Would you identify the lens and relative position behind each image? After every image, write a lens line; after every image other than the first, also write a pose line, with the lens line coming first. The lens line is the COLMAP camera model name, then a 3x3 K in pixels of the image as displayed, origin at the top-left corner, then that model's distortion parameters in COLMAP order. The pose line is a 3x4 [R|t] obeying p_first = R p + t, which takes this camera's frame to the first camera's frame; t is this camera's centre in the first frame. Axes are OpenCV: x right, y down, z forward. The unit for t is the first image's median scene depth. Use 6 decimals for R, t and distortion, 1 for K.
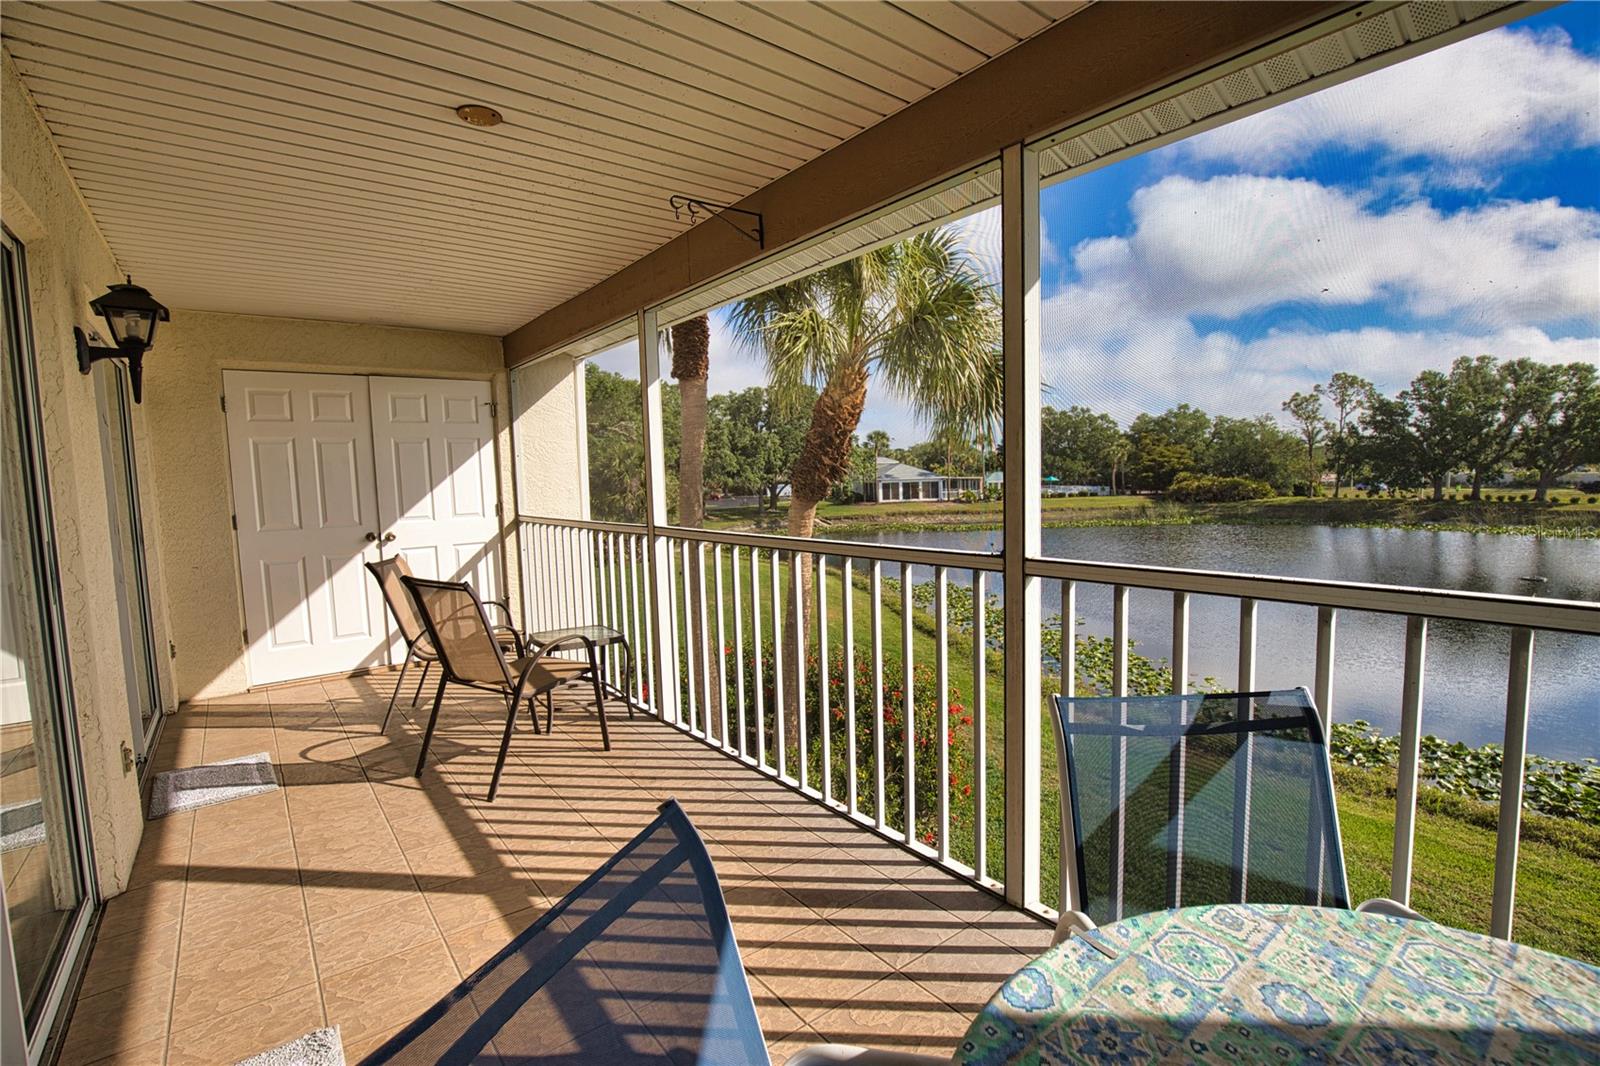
lens RADIAL K [[727.9, 0, 809.3], [0, 727.9, 534.9], [0, 0, 1]] dist [-0.037989, 0.008356]
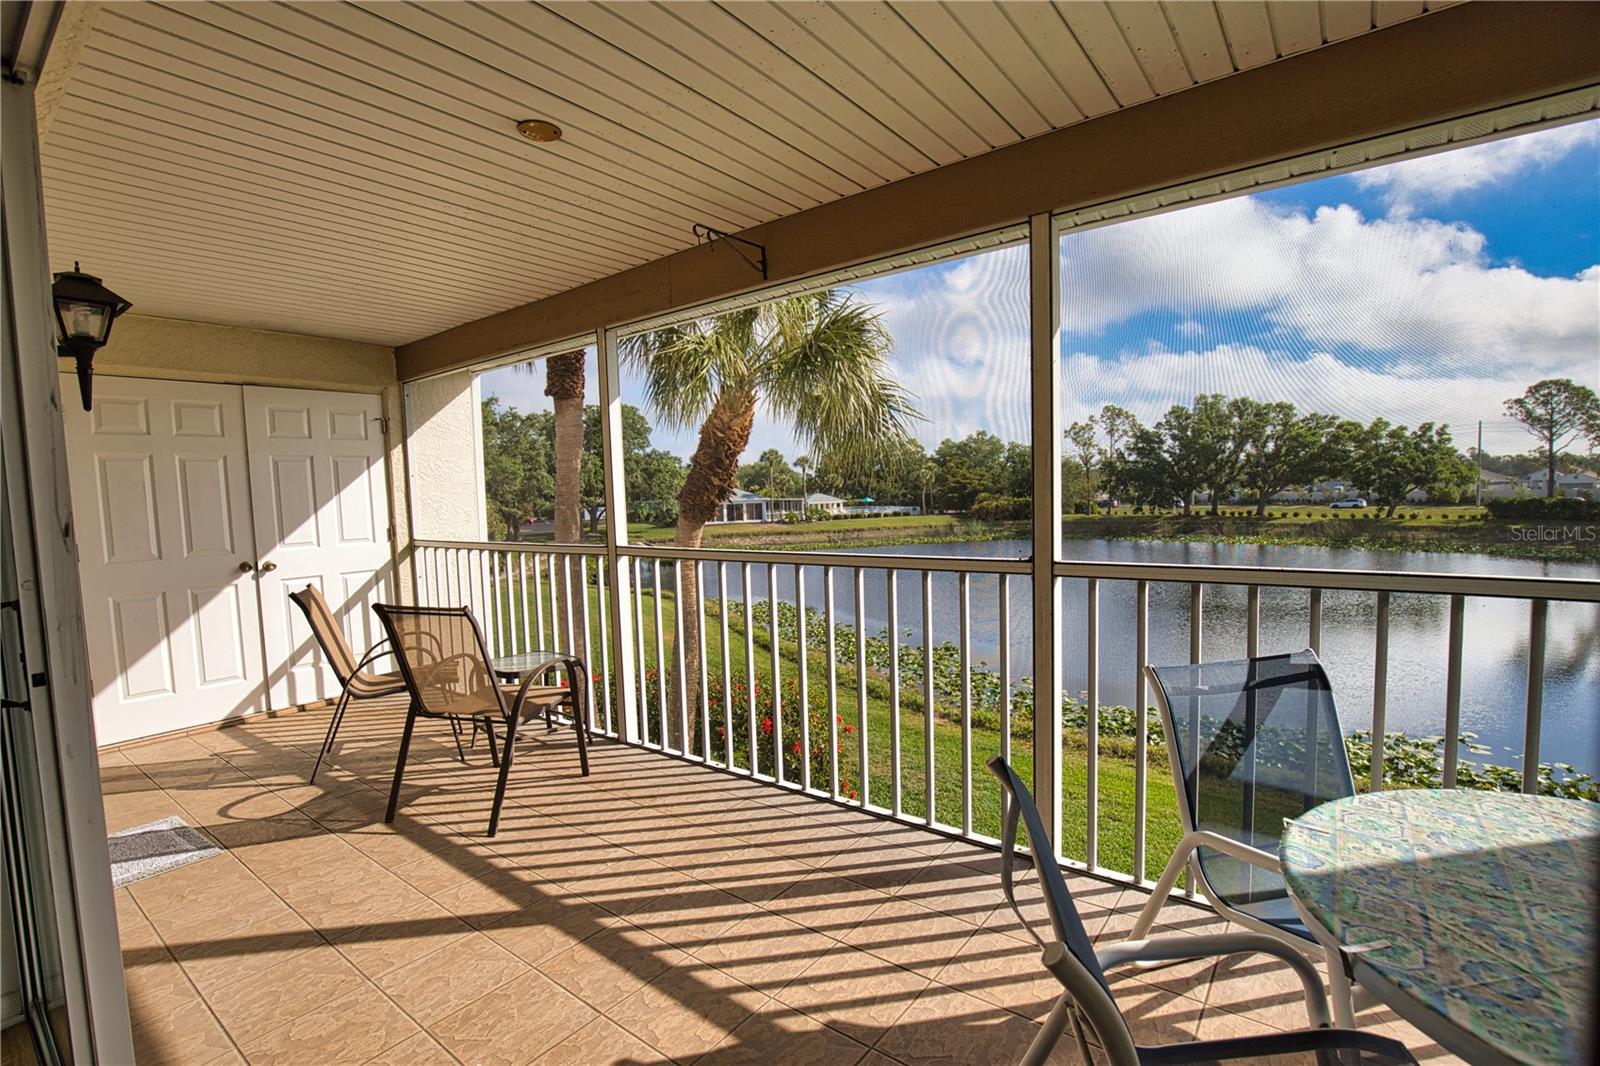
lens RADIAL K [[729.1, 0, 807.6], [0, 729.1, 542.3], [0, 0, 1]] dist [-0.037566, 0.007513]
pose [[0.969972, -0.018950, 0.242479, -0.010892], [0.023841, 0.999567, -0.017250, 0.000323], [-0.242047, 0.022513, 0.970003, -0.001367]]
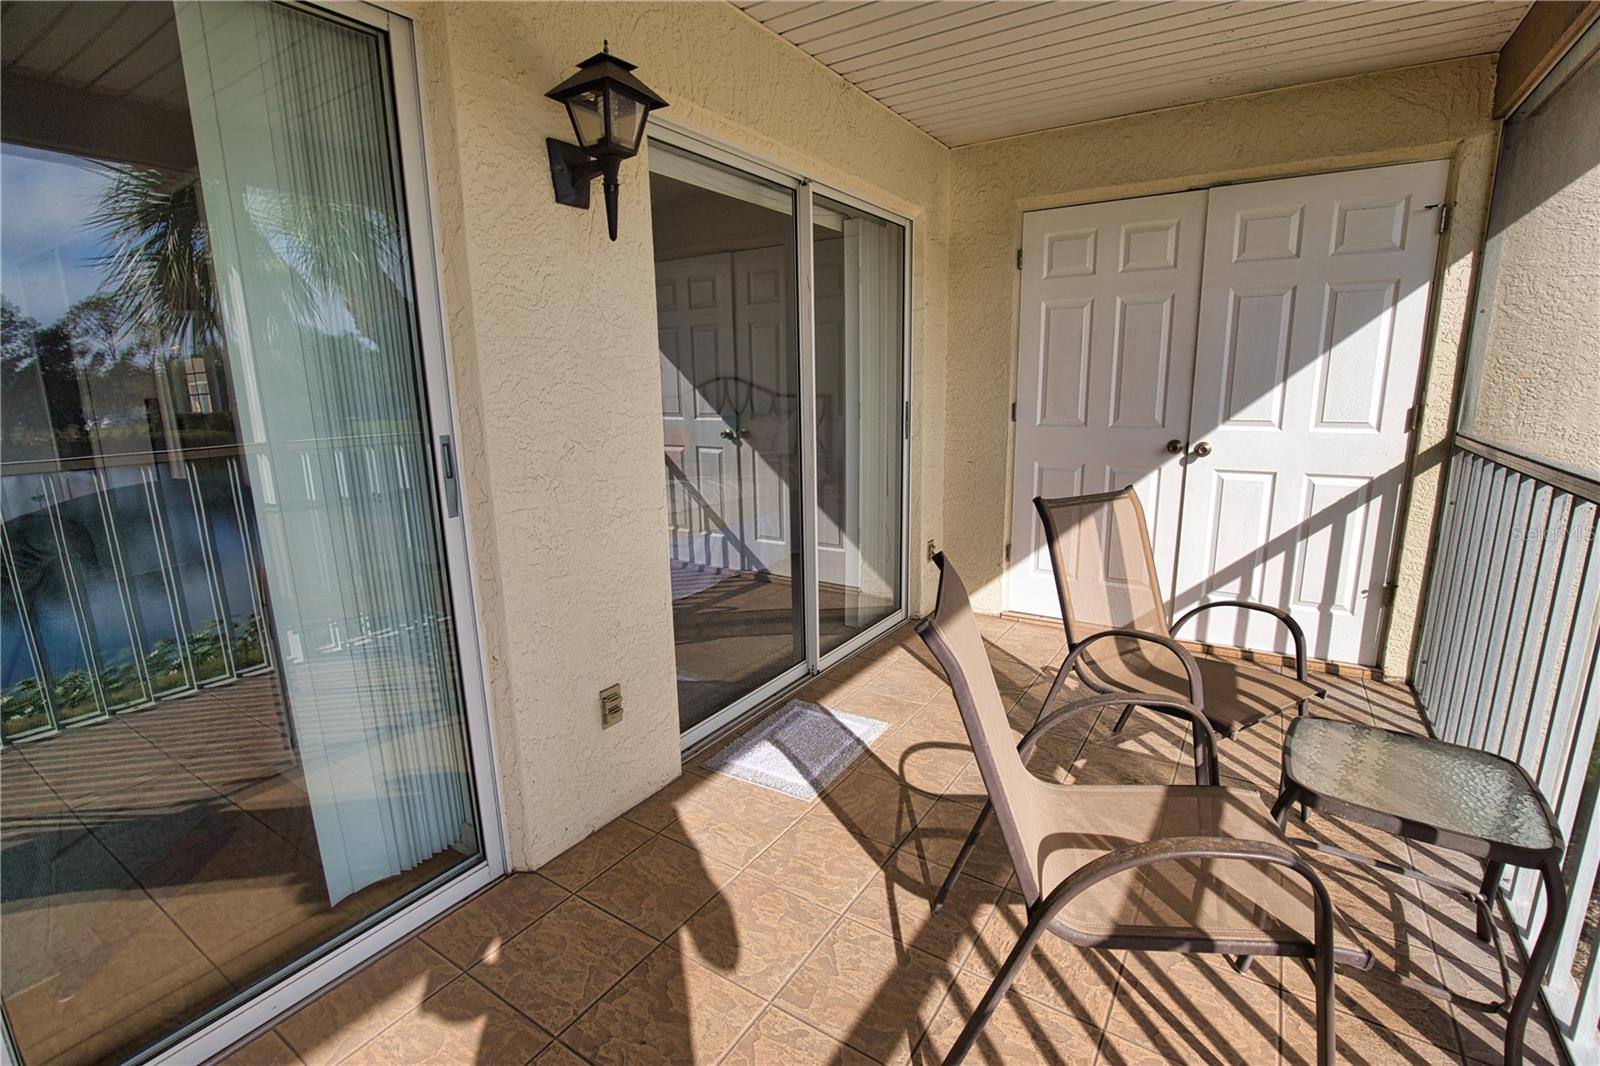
lens RADIAL K [[727.9, 0, 809.3], [0, 727.9, 534.9], [0, 0, 1]] dist [-0.037989, 0.008356]
pose [[0.316744, 0.221199, -0.922358, -0.006035], [-0.072961, 0.975228, 0.208823, -0.002303], [0.945701, 0.001153, 0.325037, 0.033239]]
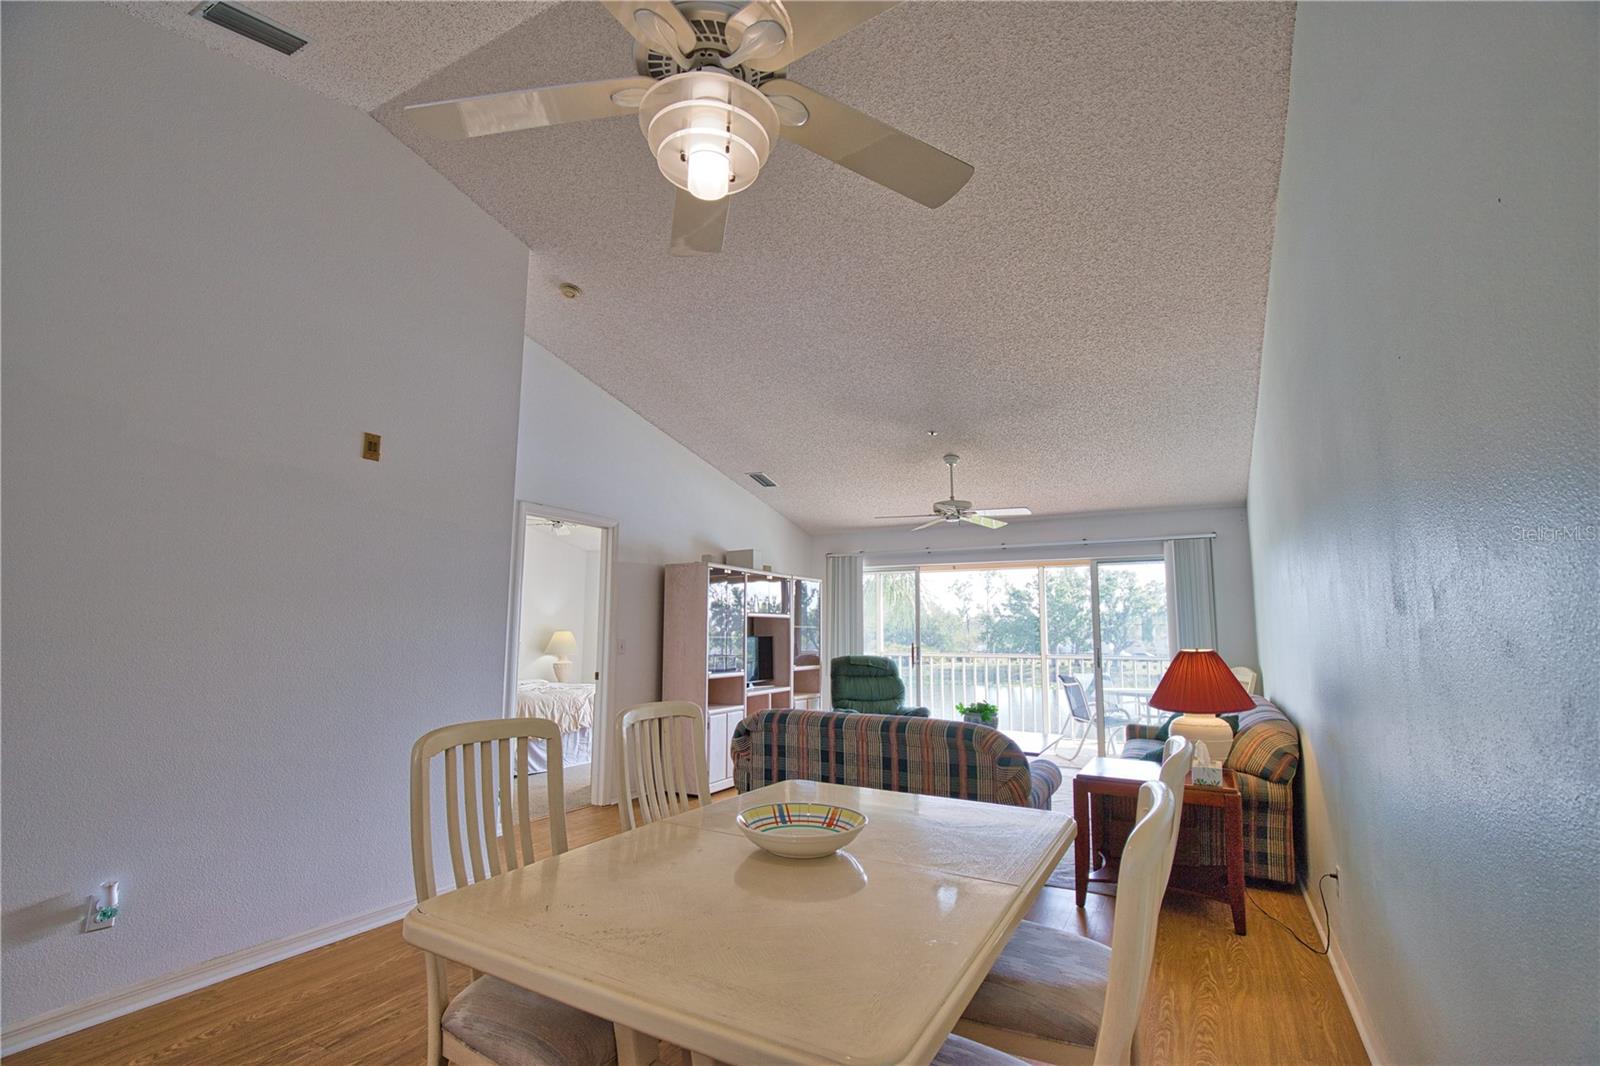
lens RADIAL K [[729.1, 0, 807.6], [0, 729.1, 542.3], [0, 0, 1]] dist [-0.037566, 0.007513]
pose [[0.917878, 0.079285, 0.388861, -0.082054], [0.004637, 0.977631, -0.210275, 0.008486], [-0.396834, 0.194810, 0.896979, -0.074968]]
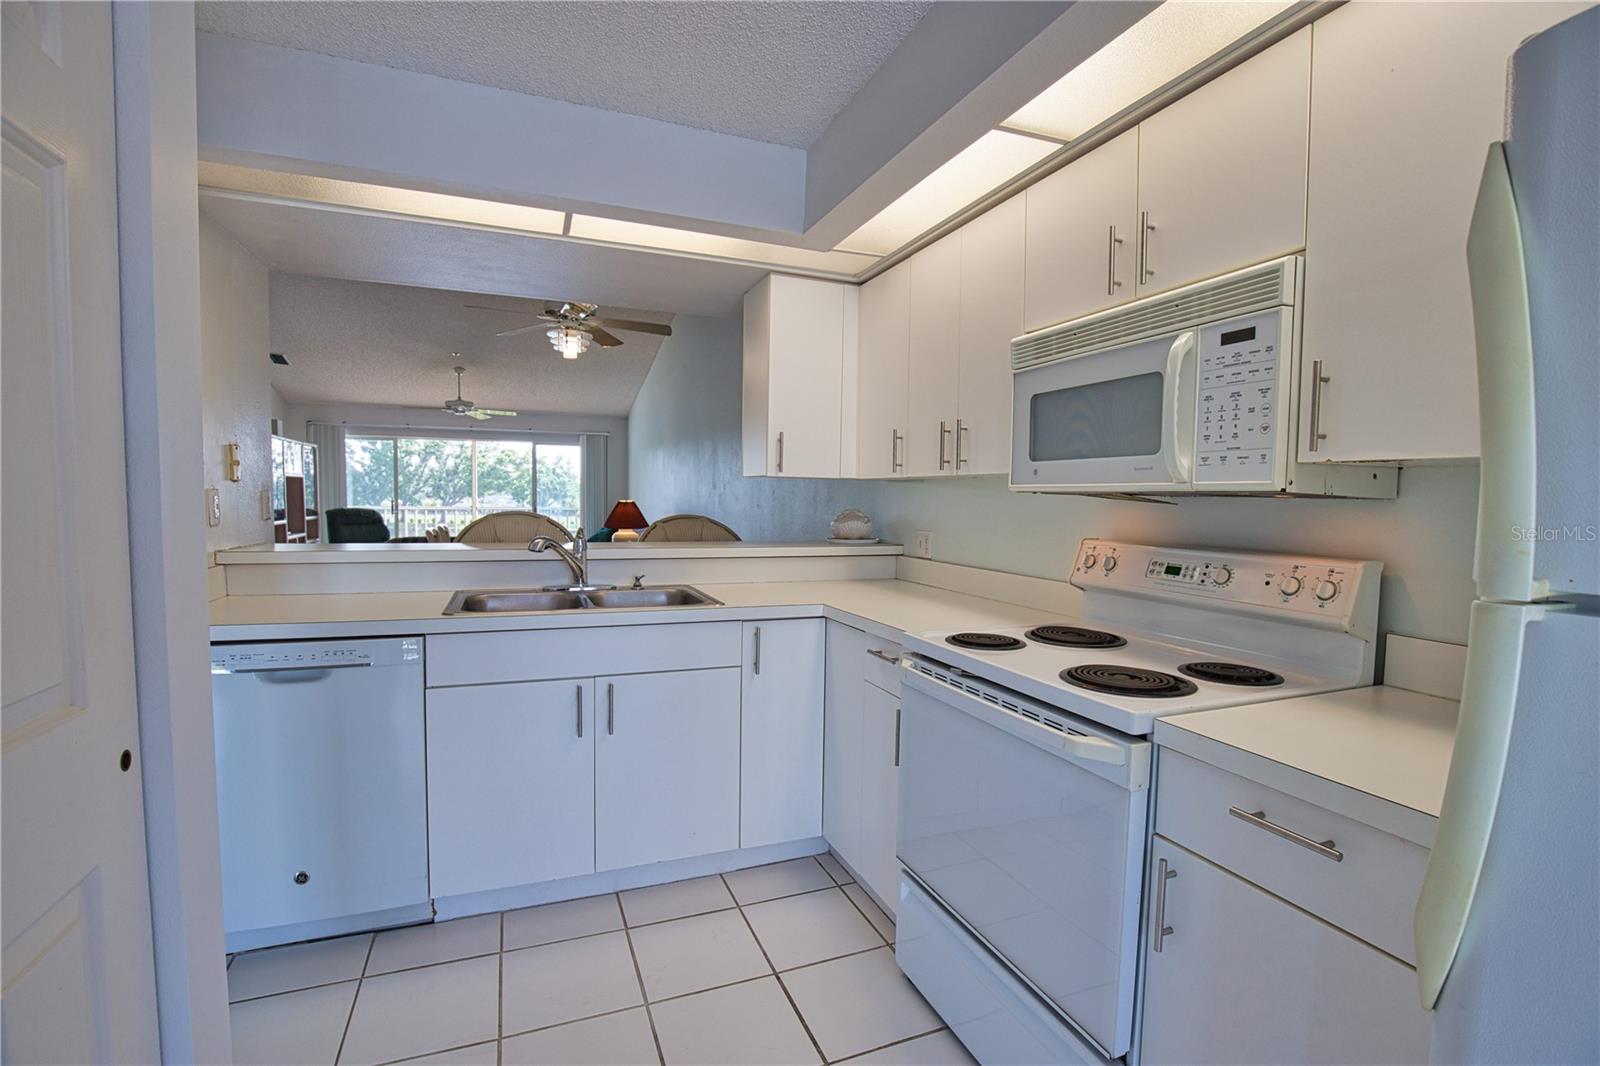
lens RADIAL K [[729.1, 0, 807.6], [0, 729.1, 542.3], [0, 0, 1]] dist [-0.037566, 0.007513]
pose [[0.283168, -0.031305, 0.958559, -0.134175], [0.058790, 0.998154, 0.015231, 0.011503], [-0.957267, 0.052041, 0.284486, -0.095804]]
